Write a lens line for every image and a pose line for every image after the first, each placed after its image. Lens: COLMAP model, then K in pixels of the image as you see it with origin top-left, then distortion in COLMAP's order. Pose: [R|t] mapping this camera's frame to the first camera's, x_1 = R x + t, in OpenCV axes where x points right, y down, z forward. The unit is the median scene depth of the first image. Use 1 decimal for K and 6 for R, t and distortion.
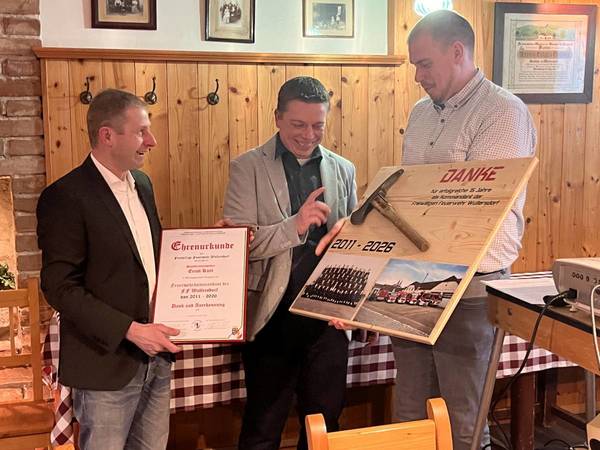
lens RADIAL K [[849.4, 0, 282.7], [0, 849.4, 226.4], [0, 0, 1]] dist [0.156799, -0.581548]
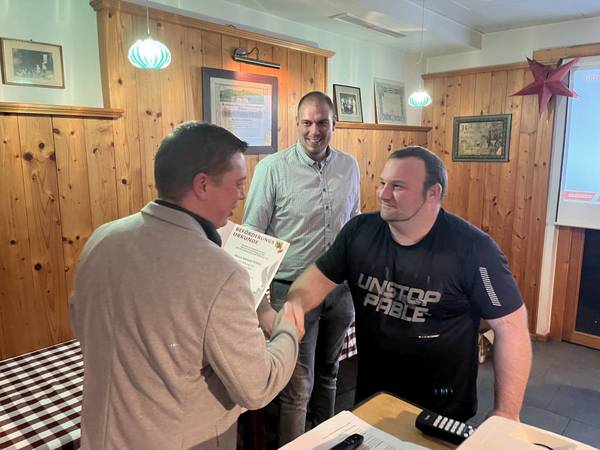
lens RADIAL K [[457.3, 0, 300.8], [0, 457.3, 221.4], [0, 0, 1]] dist [0.064656, -0.089684]
pose [[0.878988, -0.071229, 0.471494, 0.065475], [0.055503, 0.997342, 0.047198, -0.085429], [-0.473603, -0.015317, 0.880605, 0.437465]]
